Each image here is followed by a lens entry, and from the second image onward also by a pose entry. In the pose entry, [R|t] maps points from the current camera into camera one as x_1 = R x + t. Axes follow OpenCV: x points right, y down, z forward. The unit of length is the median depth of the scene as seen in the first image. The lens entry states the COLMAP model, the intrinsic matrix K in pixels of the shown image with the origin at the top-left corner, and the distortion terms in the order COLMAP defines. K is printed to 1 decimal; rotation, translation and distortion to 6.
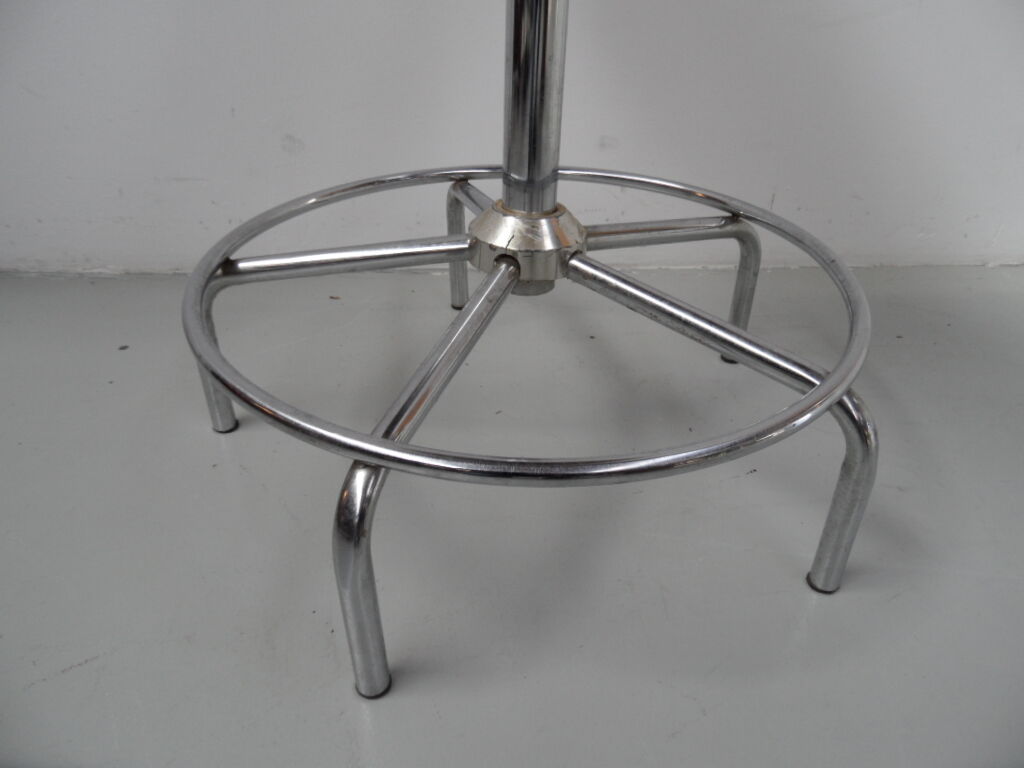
lens RADIAL K [[755.7, 0, 512.0], [0, 755.7, 384.0], [0, 0, 1]] dist [-0.012656, -0.002345]
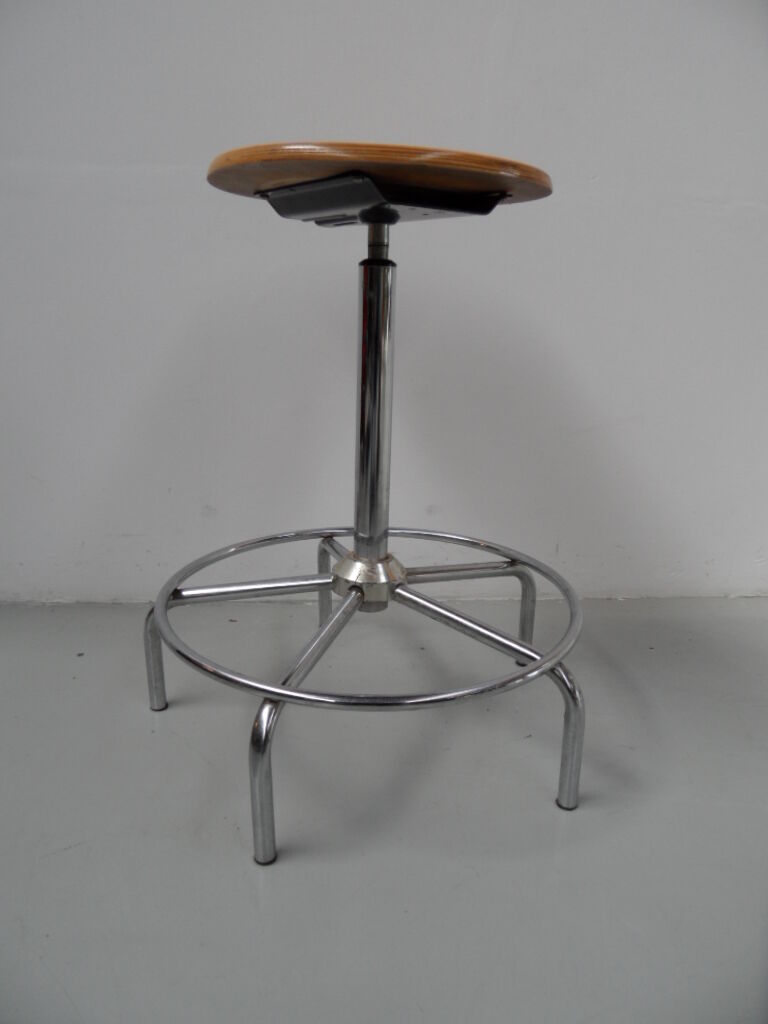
lens RADIAL K [[755.7, 0, 384.0], [0, 755.7, 512.0], [0, 0, 1]] dist [-0.012656, -0.002345]
pose [[0.999959, -0.000069, 0.009020, 0.035675], [0.002576, 0.960490, -0.278301, 0.116784], [-0.008644, 0.278313, 0.960452, -0.543564]]
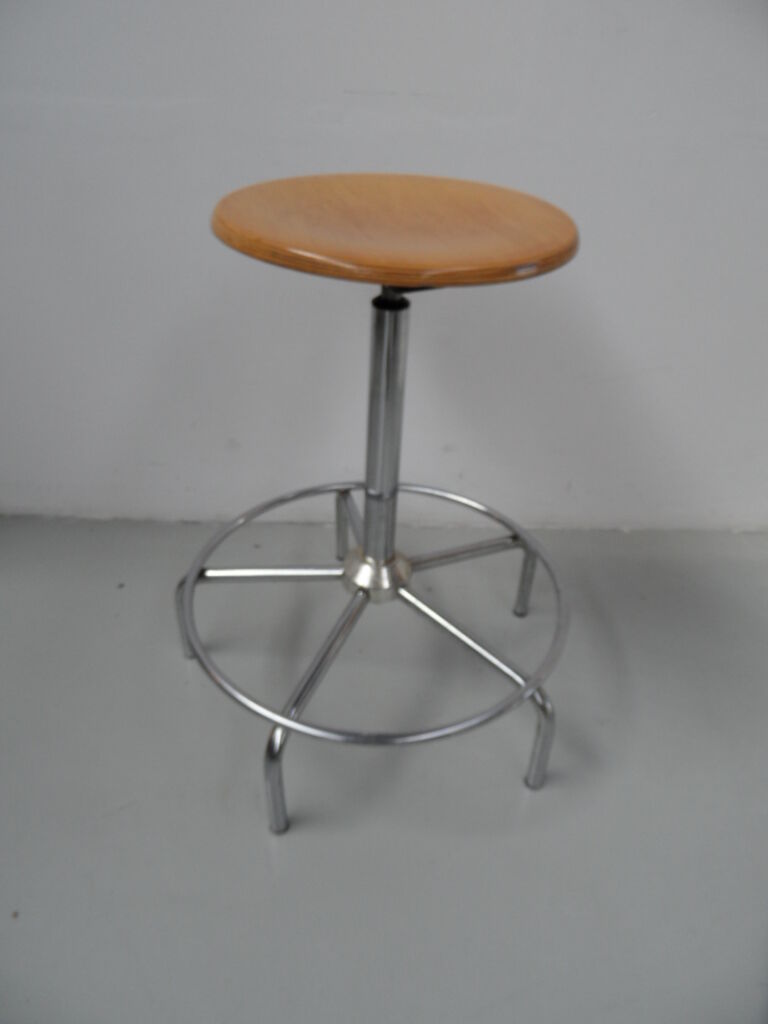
lens RADIAL K [[755.7, 0, 384.0], [0, 755.7, 512.0], [0, 0, 1]] dist [-0.012656, -0.002345]
pose [[0.998365, 0.045490, -0.034612, 0.088375], [-0.043560, 0.997557, 0.054607, -0.413431], [0.037012, -0.053010, 0.997908, -0.686913]]
